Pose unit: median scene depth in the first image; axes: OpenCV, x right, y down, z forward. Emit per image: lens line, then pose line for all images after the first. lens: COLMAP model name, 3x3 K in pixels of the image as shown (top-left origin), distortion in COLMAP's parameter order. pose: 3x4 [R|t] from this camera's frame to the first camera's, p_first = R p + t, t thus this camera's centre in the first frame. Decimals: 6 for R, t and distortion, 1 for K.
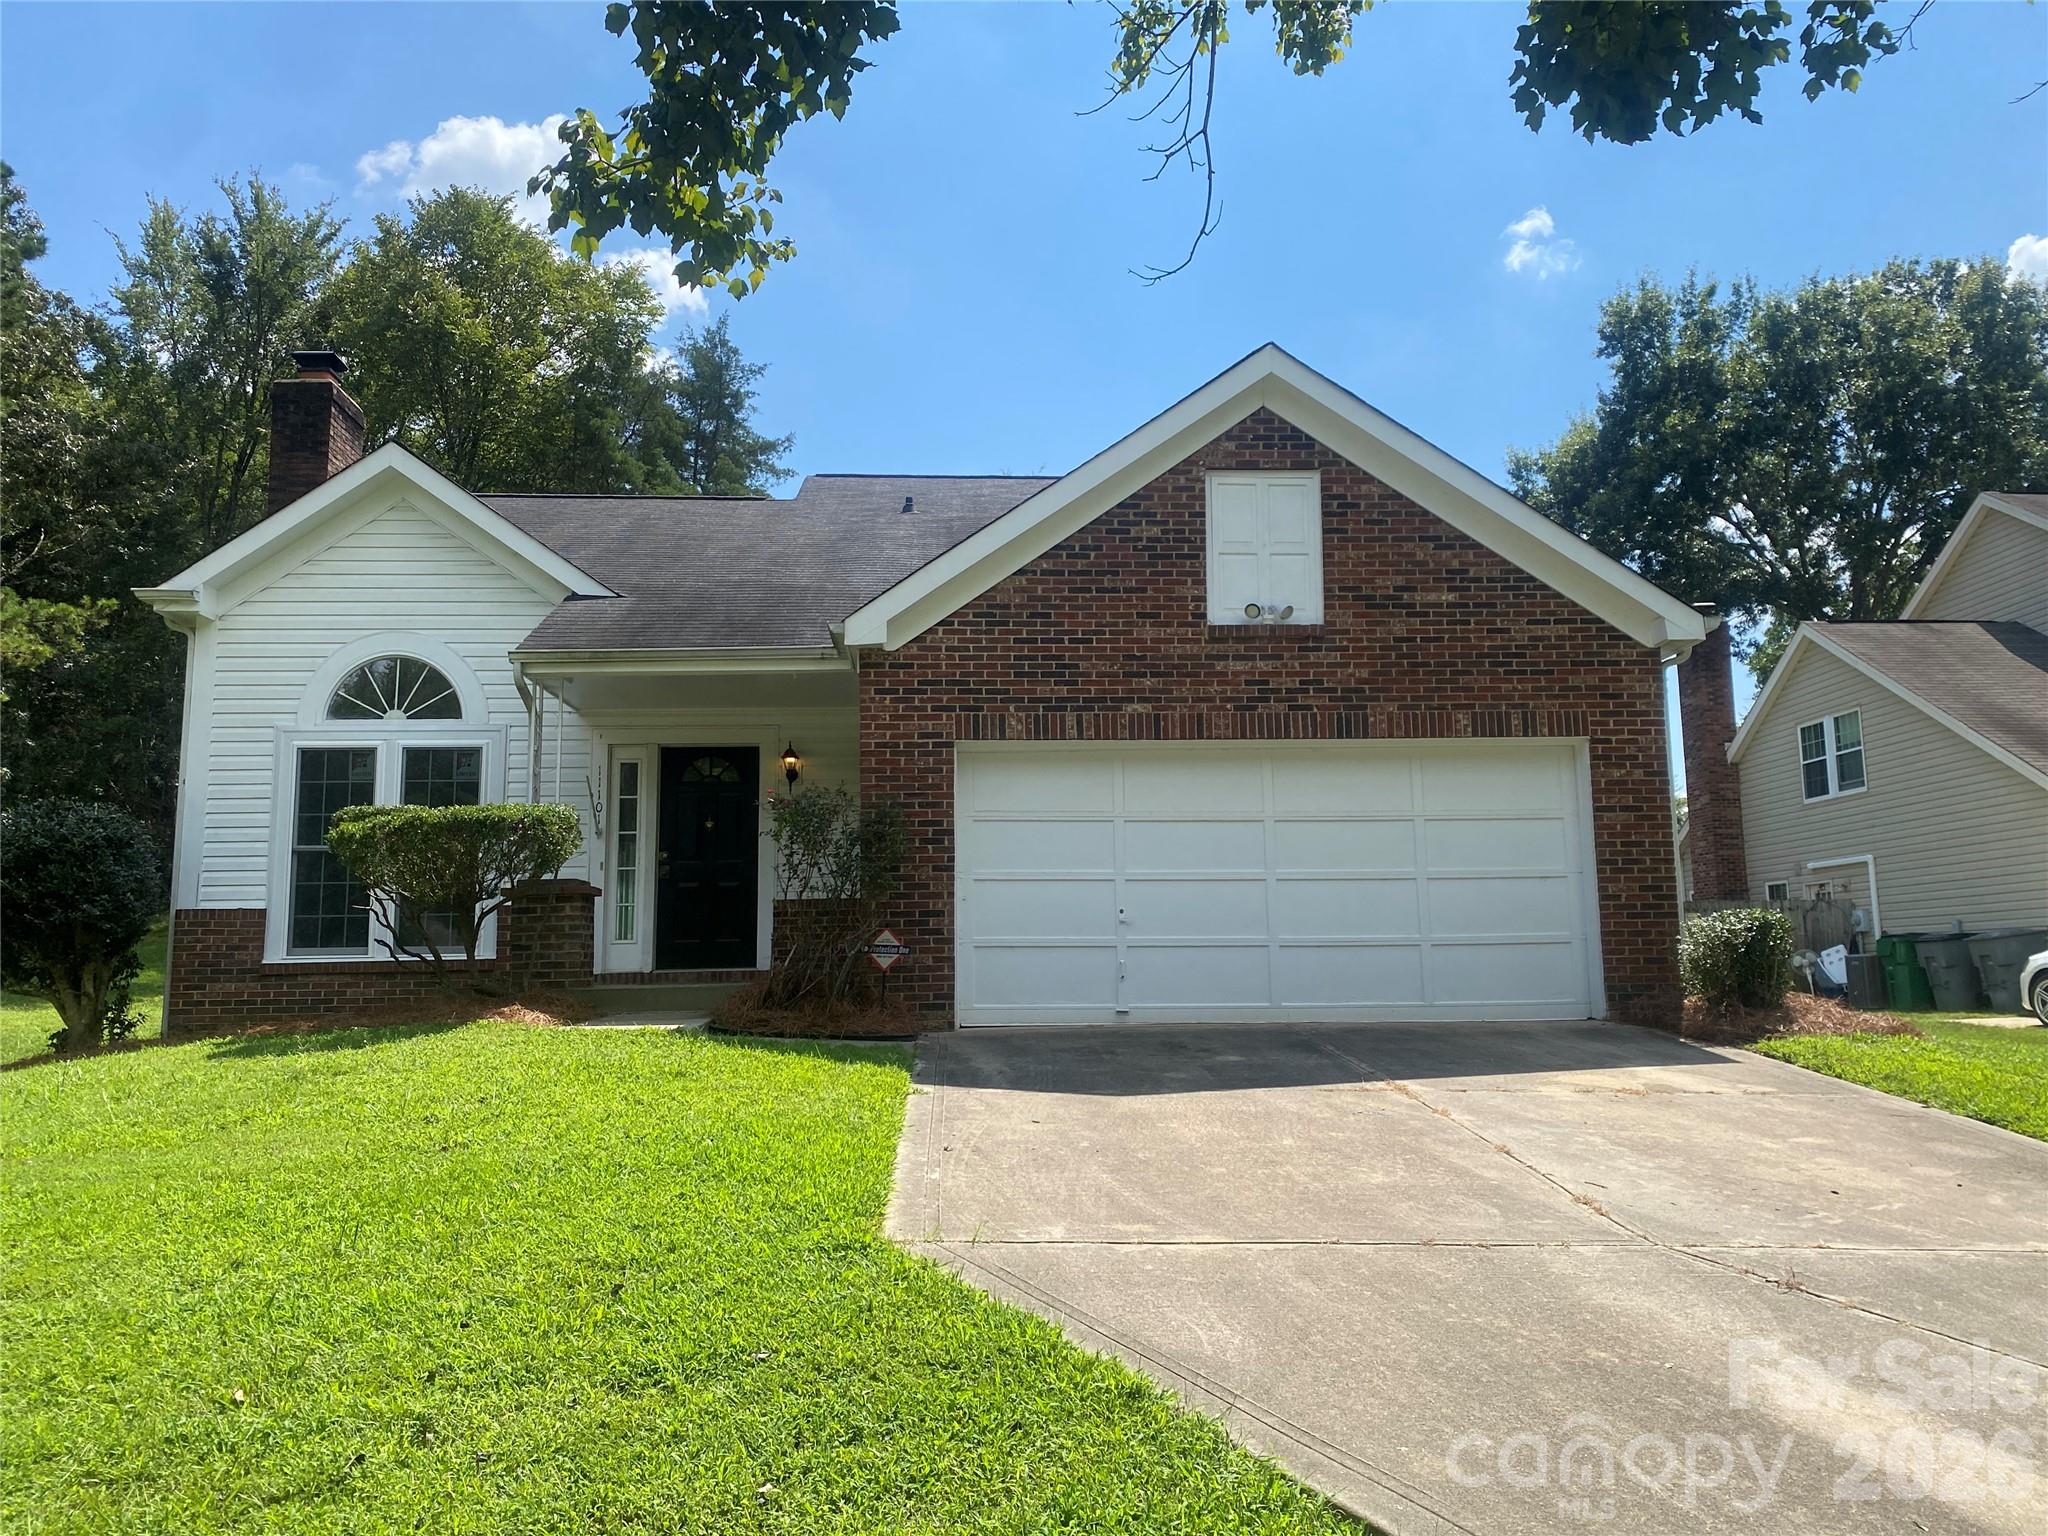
lens RADIAL K [[1542.5, 0, 1032.7], [0, 1542.5, 770.0], [0, 0, 1]] dist [0.133135, -0.242599]
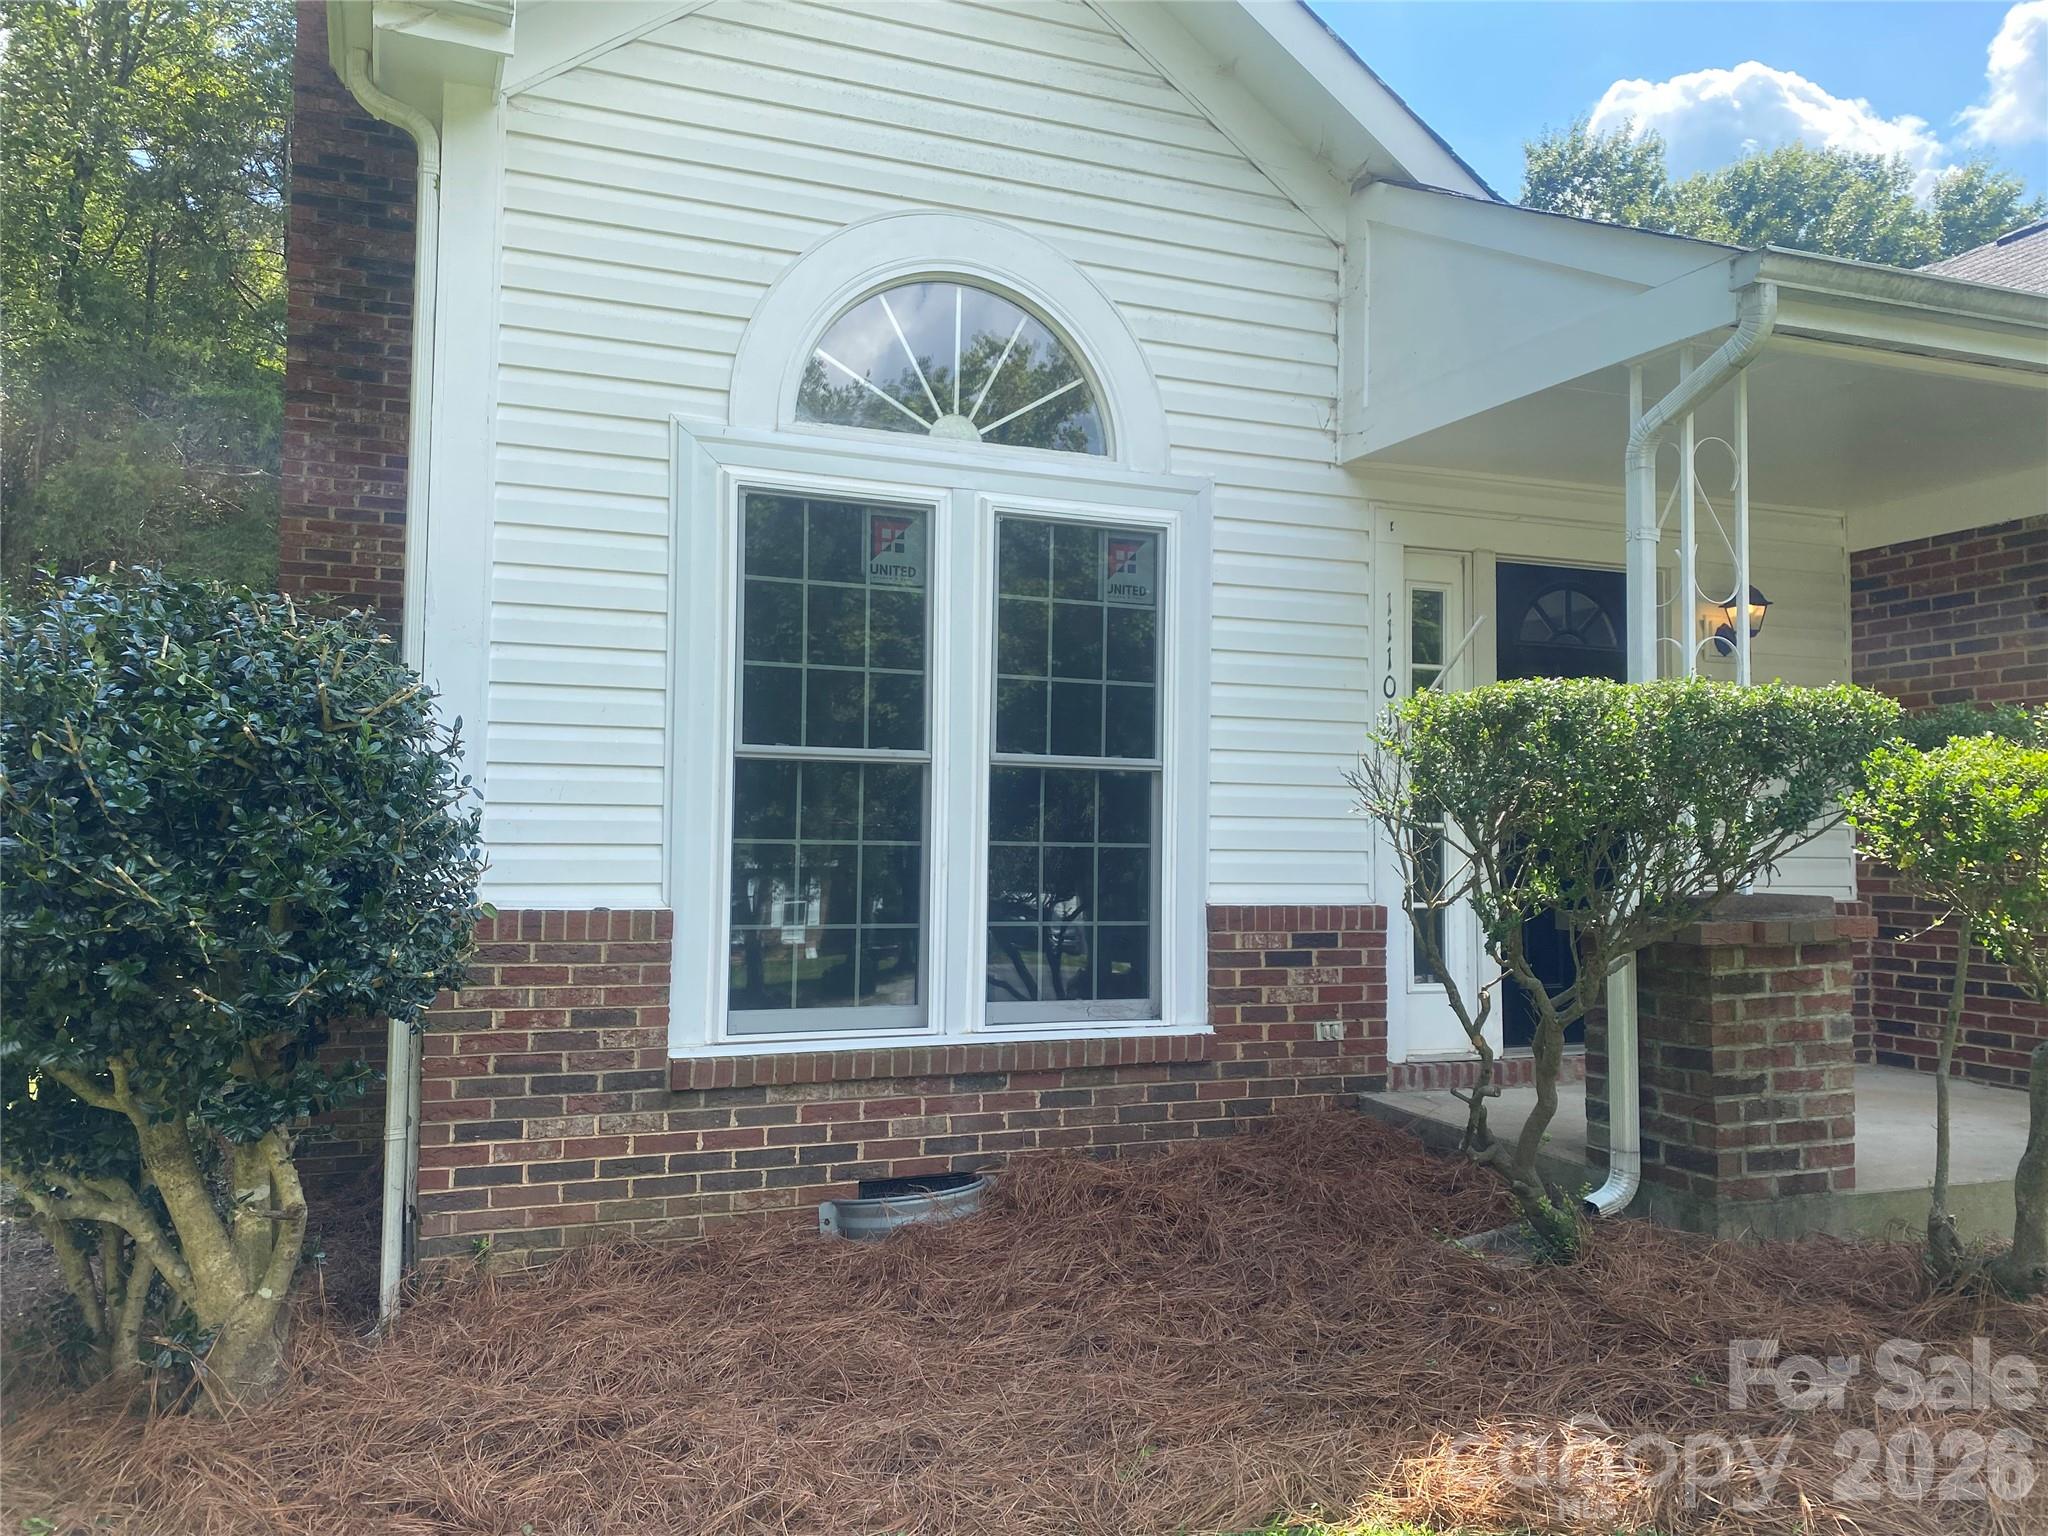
lens RADIAL K [[1546.2, 0, 1030.5], [0, 1546.2, 771.4], [0, 0, 1]] dist [0.057652, -0.061867]
pose [[0.948589, 0.039778, 0.314002, -0.592329], [-0.066723, 0.994908, 0.075533, 0.024566], [-0.309399, -0.092601, 0.946413, 0.707735]]
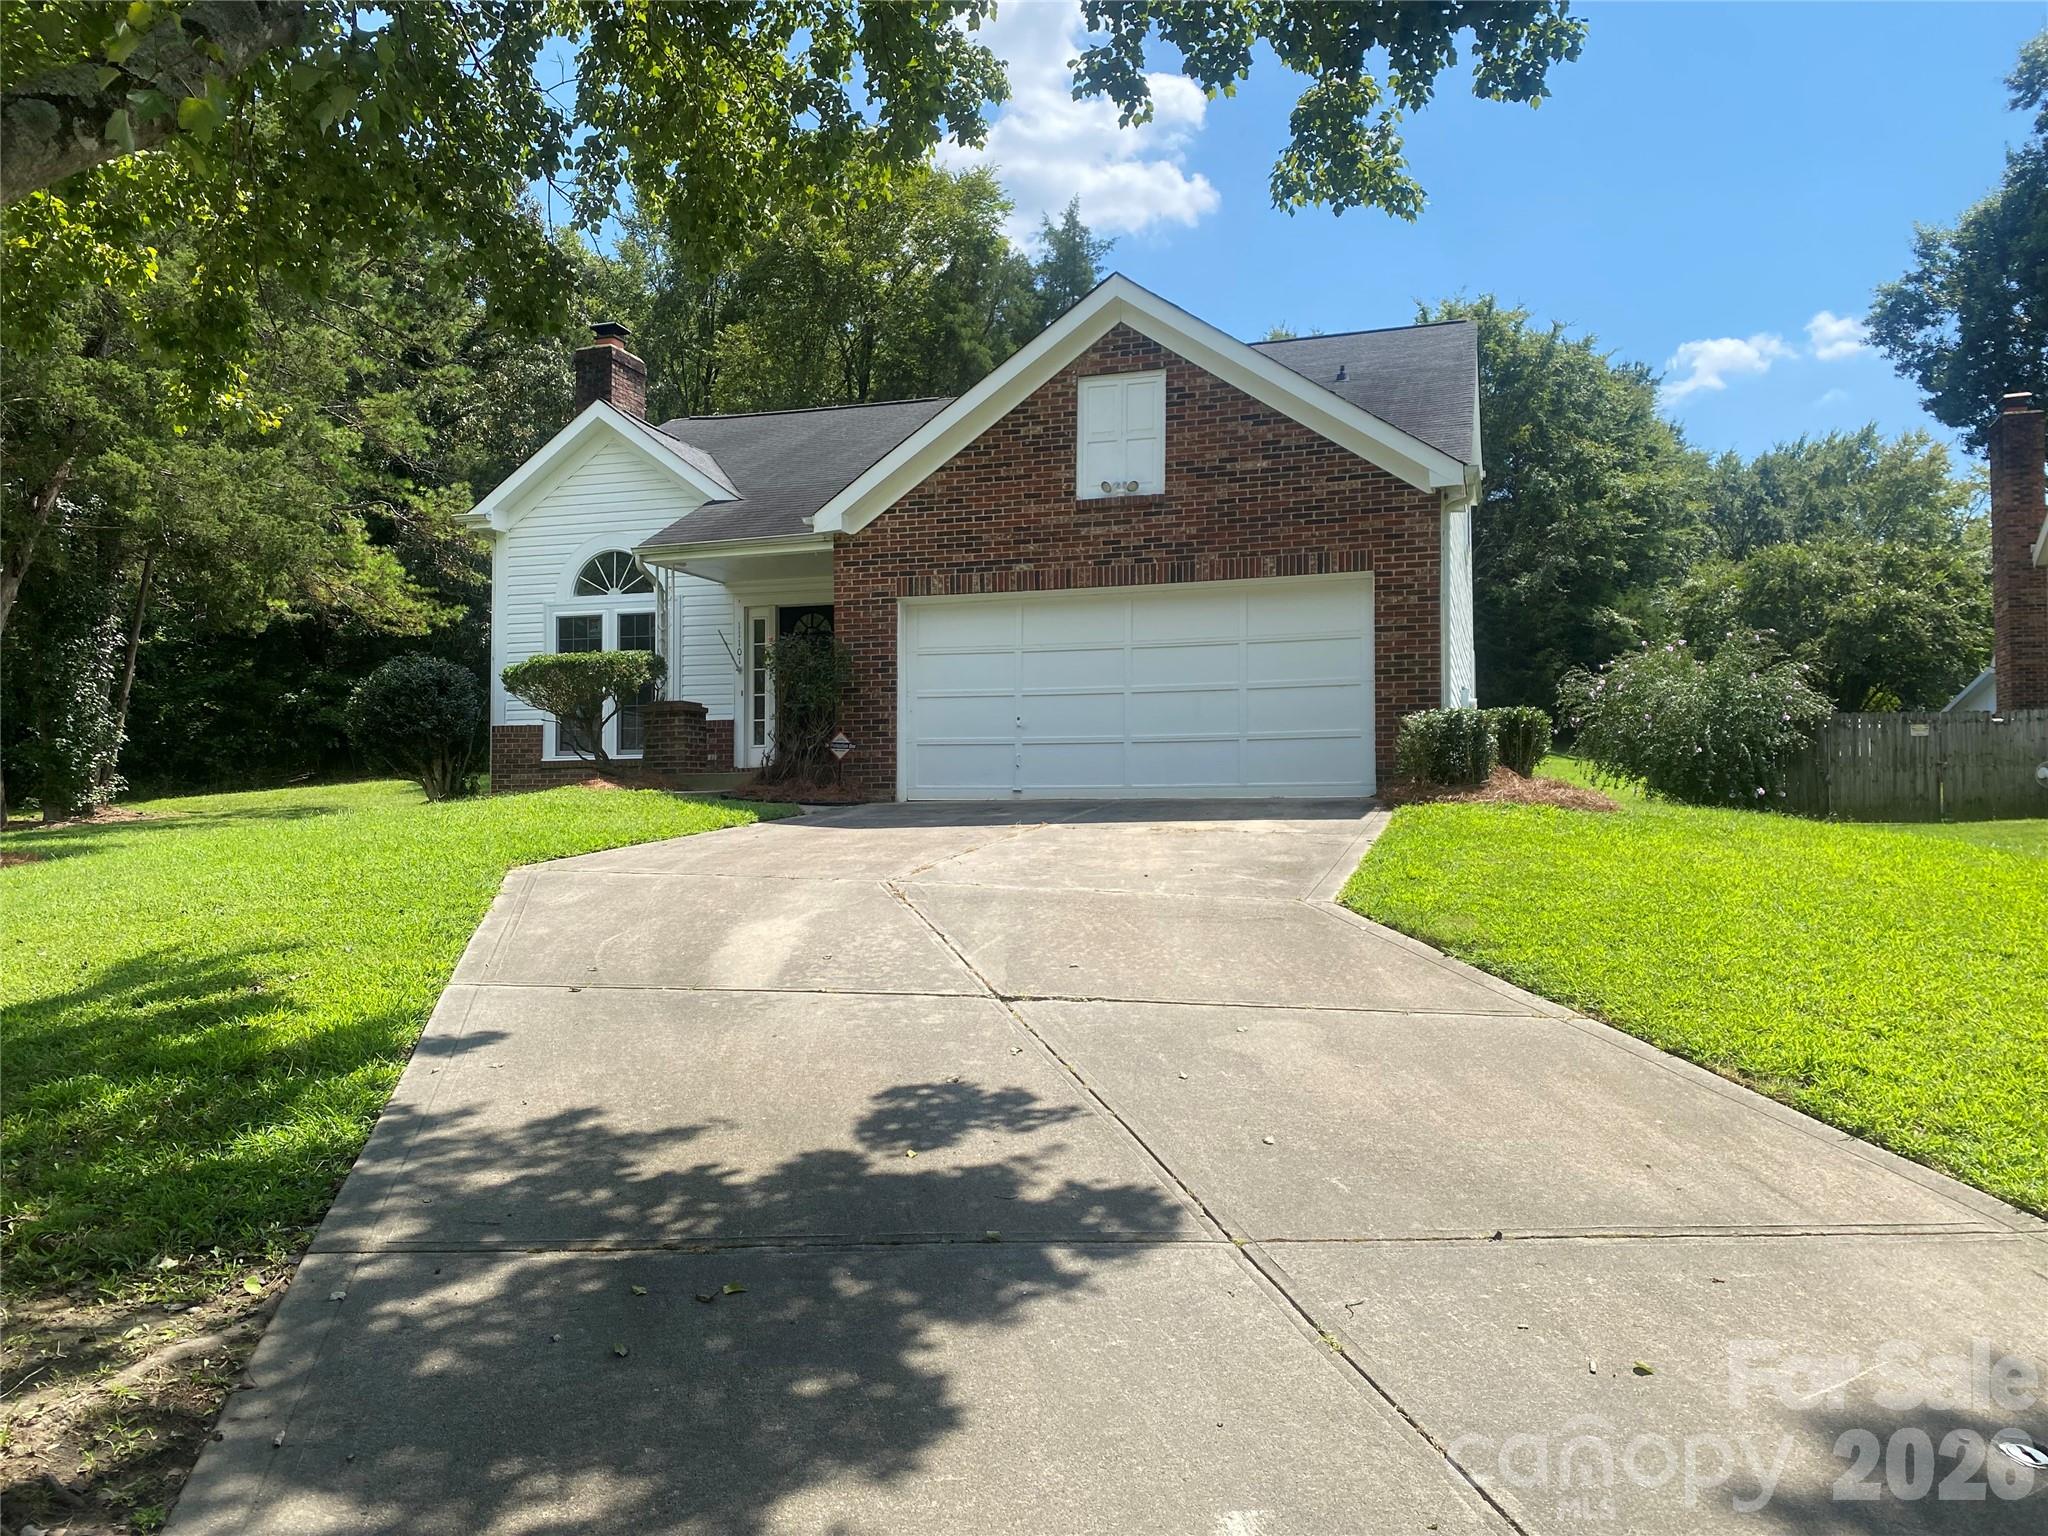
lens RADIAL K [[1531.7, 0, 1024.0], [0, 1531.7, 768.0], [0, 0, 1]] dist [0.166380, -0.361986]
pose [[0.934892, -0.002967, -0.354919, 0.529577], [0.039705, 0.994563, 0.096271, 0.004996], [0.352704, -0.104095, 0.929927, -0.251948]]
